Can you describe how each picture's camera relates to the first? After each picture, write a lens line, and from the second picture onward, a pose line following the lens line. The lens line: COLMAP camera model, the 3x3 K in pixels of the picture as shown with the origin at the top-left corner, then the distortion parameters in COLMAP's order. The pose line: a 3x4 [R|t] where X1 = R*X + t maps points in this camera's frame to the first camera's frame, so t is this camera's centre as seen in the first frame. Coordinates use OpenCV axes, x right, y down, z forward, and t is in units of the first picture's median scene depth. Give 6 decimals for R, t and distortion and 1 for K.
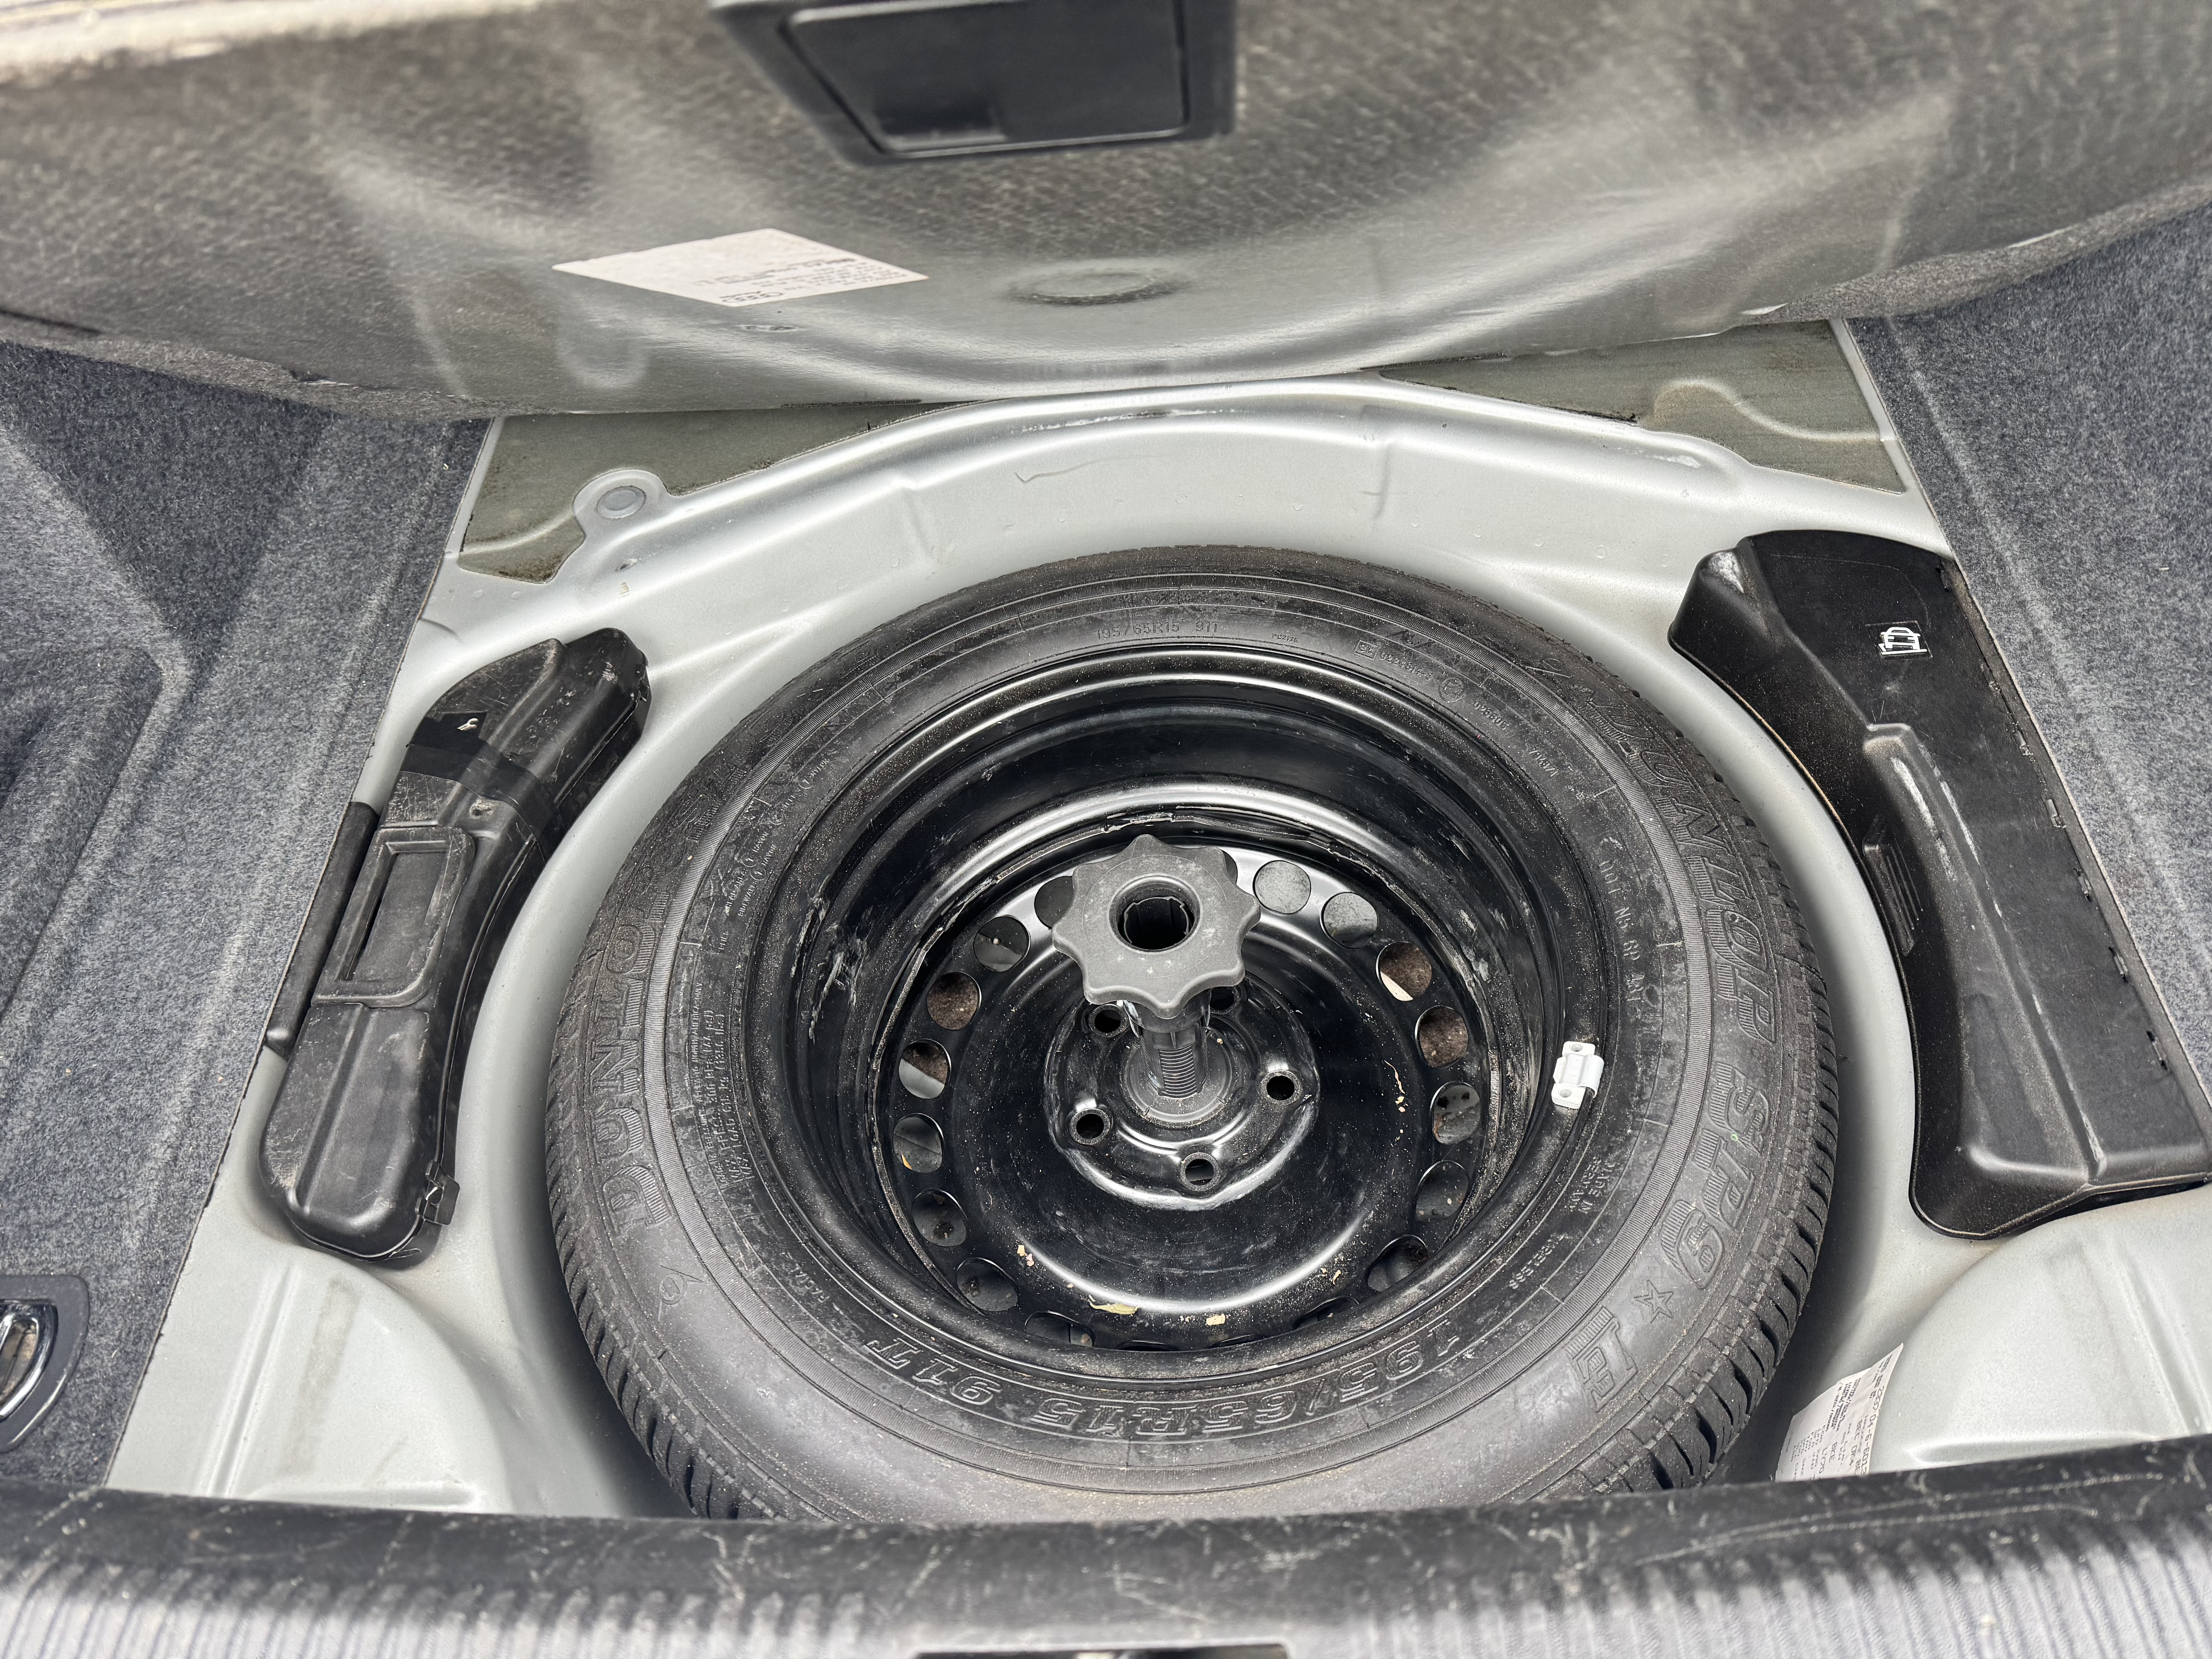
lens RADIAL K [[1594.6, 0, 1109.6], [0, 1594.6, 801.3], [0, 0, 1]] dist [0.047954, -0.032752]
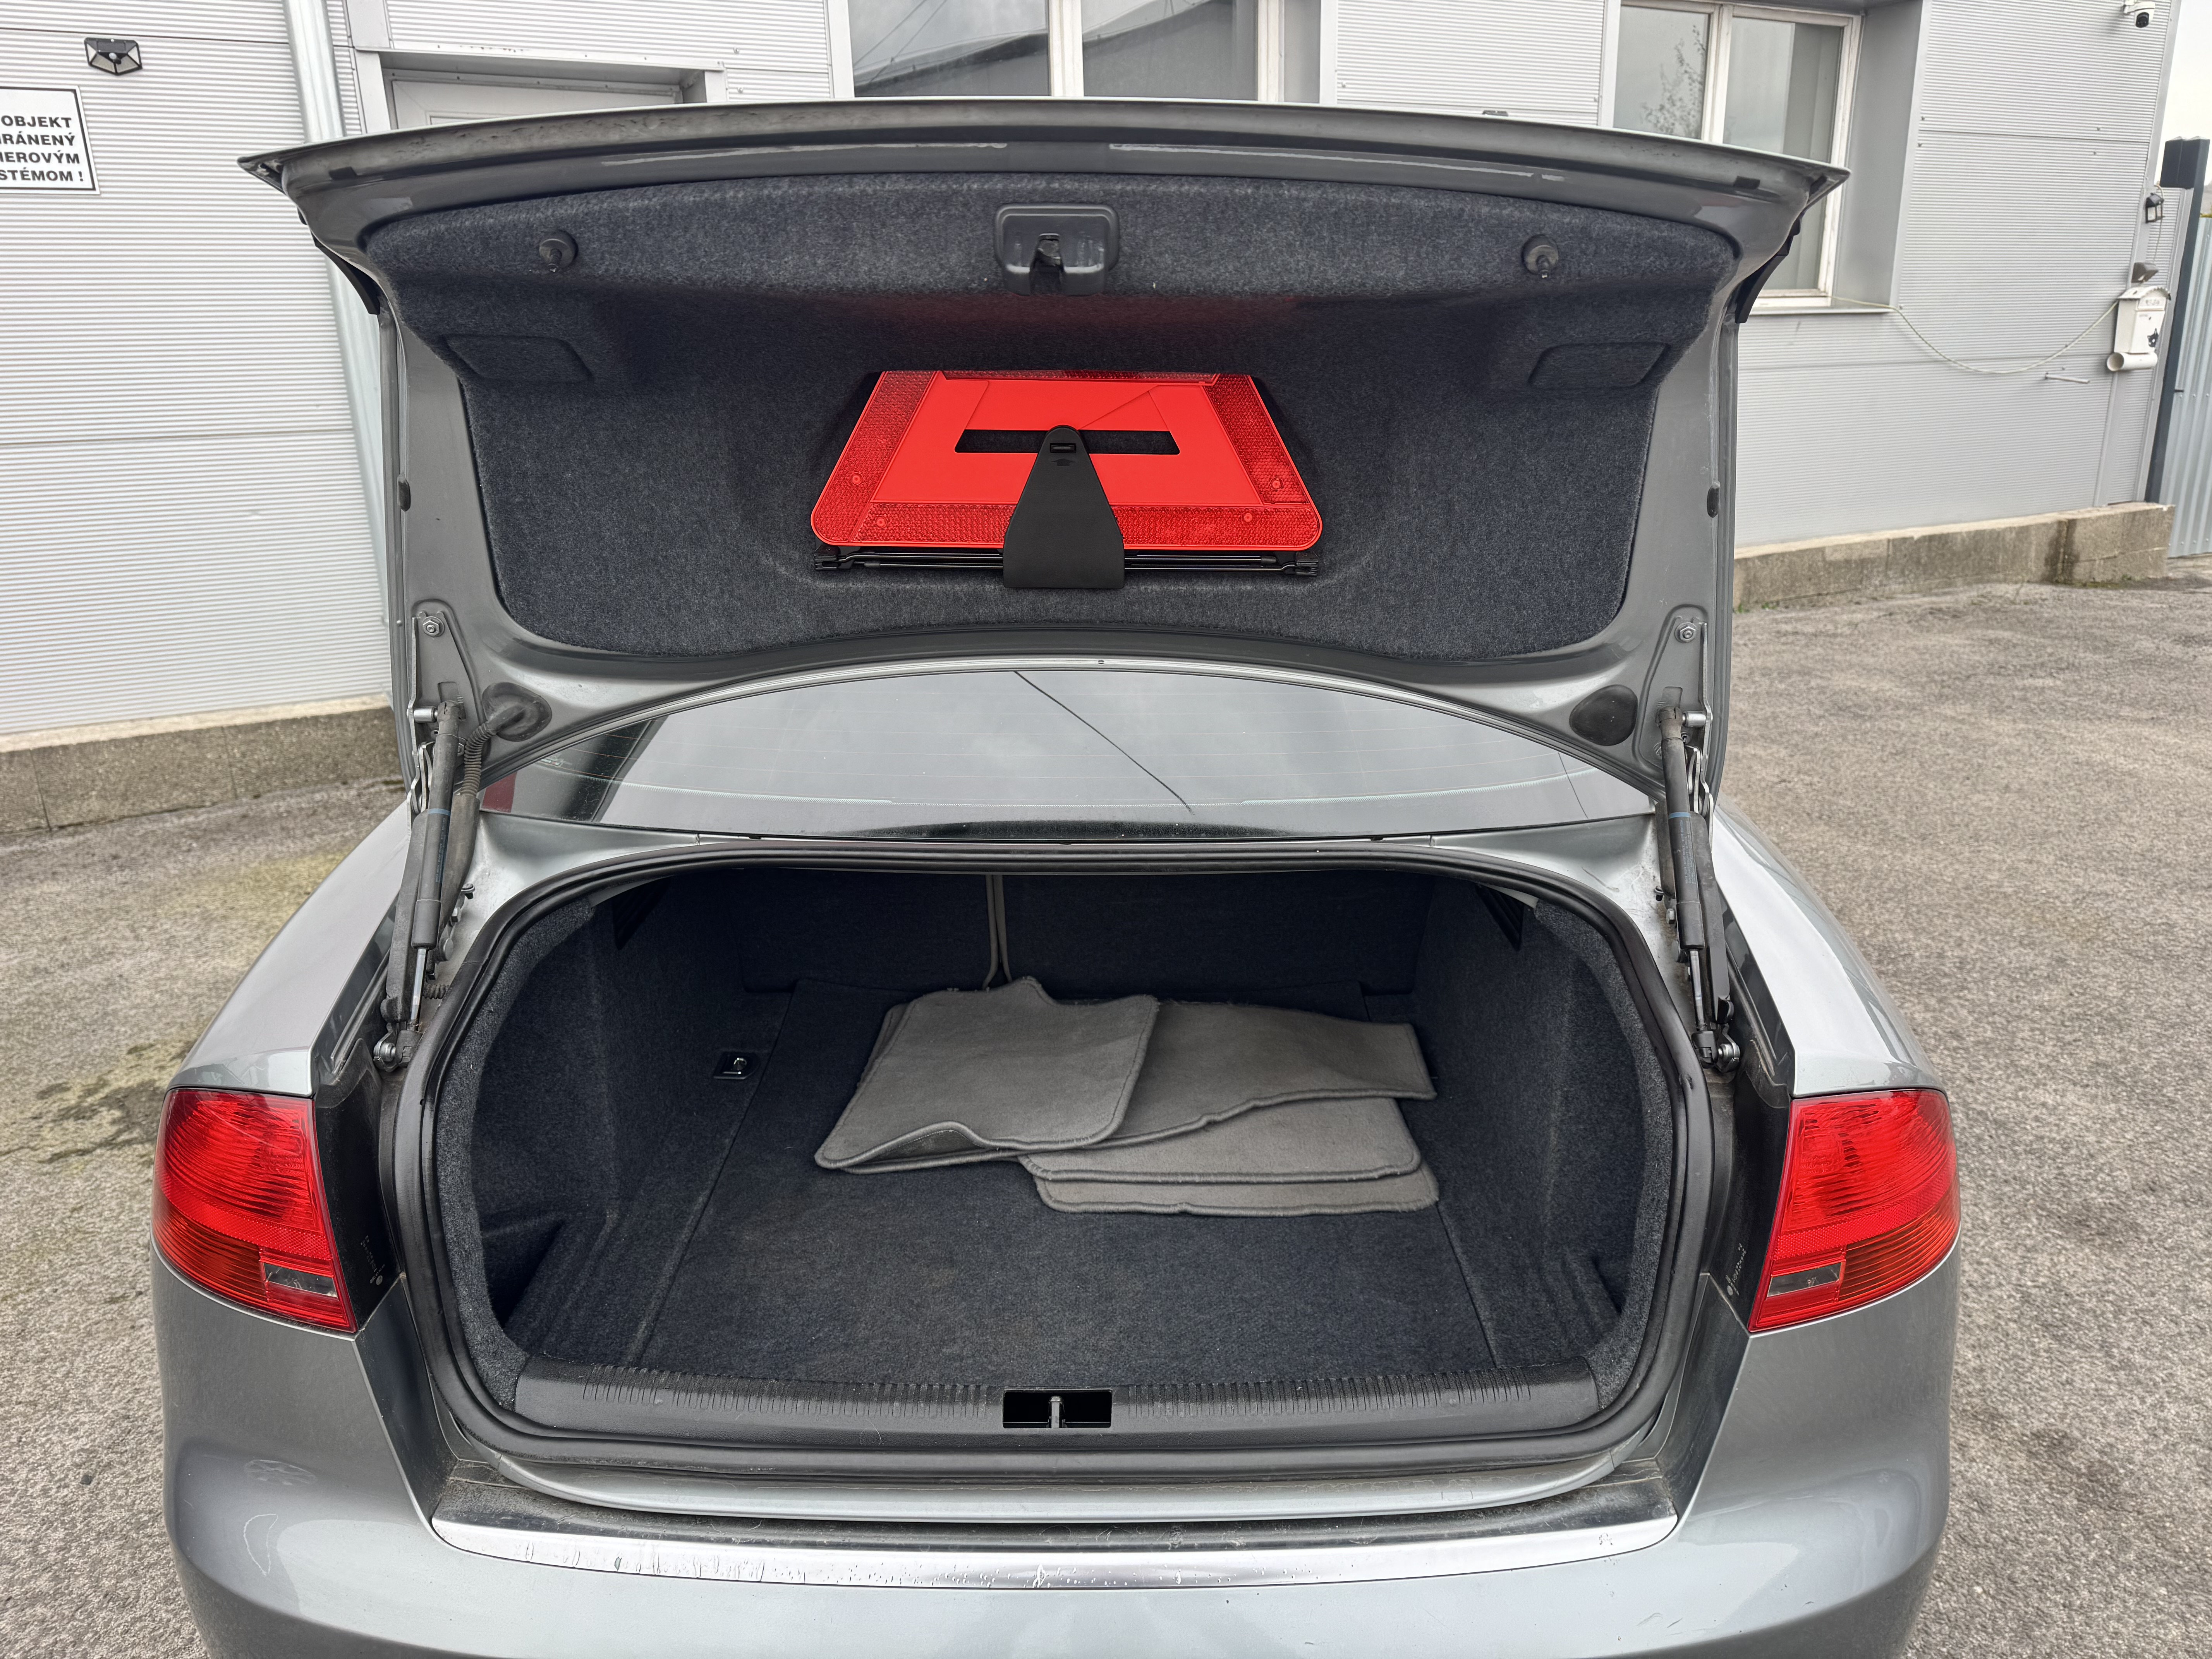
lens RADIAL K [[1594.6, 0, 1109.6], [0, 1594.6, 801.3], [0, 0, 1]] dist [0.047954, -0.032752]
pose [[0.993000, 0.114213, 0.030109, -0.066604], [-0.078574, 0.829078, -0.553584, 0.586601], [-0.088189, 0.547343, 0.832249, -1.097608]]
